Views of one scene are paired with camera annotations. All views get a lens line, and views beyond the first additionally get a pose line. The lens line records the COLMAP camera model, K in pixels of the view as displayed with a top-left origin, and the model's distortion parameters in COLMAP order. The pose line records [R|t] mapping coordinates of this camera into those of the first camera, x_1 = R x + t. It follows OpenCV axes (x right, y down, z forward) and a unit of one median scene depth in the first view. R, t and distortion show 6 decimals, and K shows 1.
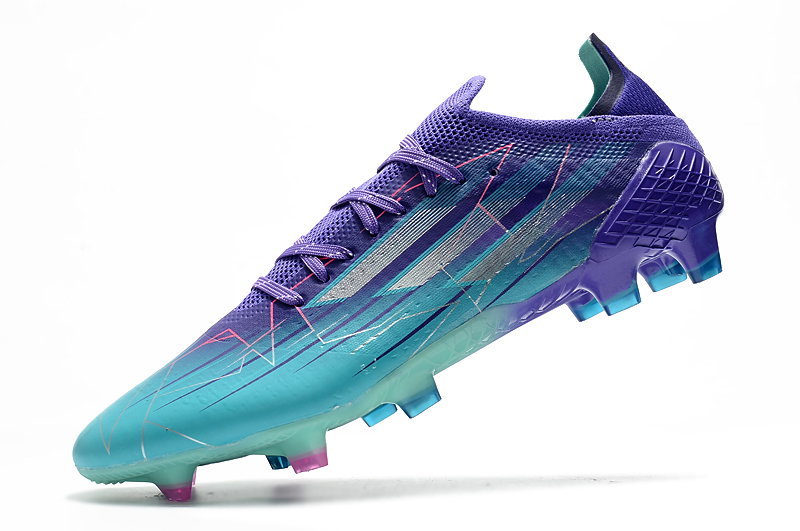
lens RADIAL K [[1209.2, 0, 400.0], [0, 1209.2, 265.5], [0, 0, 1]] dist [-0.004438, -0.016000]
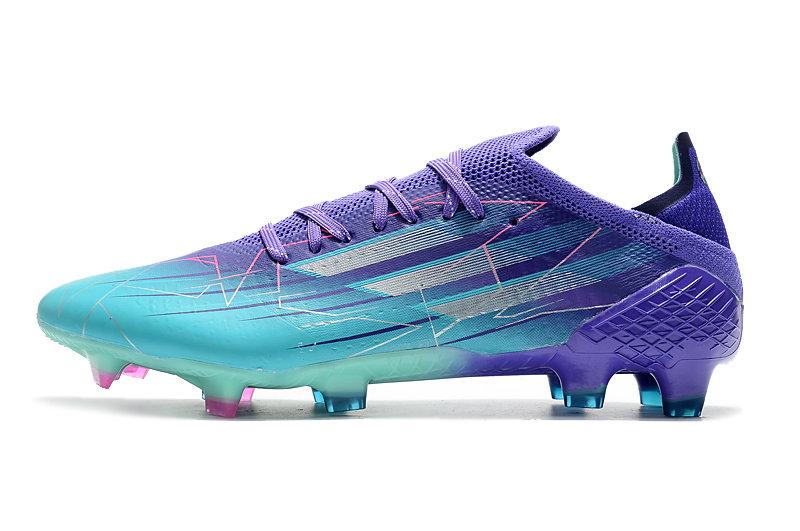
lens RADIAL K [[1209.2, 0, 400.0], [0, 1209.2, 265.5], [0, 0, 1]] dist [-0.004438, -0.016000]
pose [[0.890942, 0.417226, -0.179292, 0.189733], [-0.410340, 0.908782, 0.075735, -0.083482], [0.194536, 0.006095, 0.980877, 0.028256]]
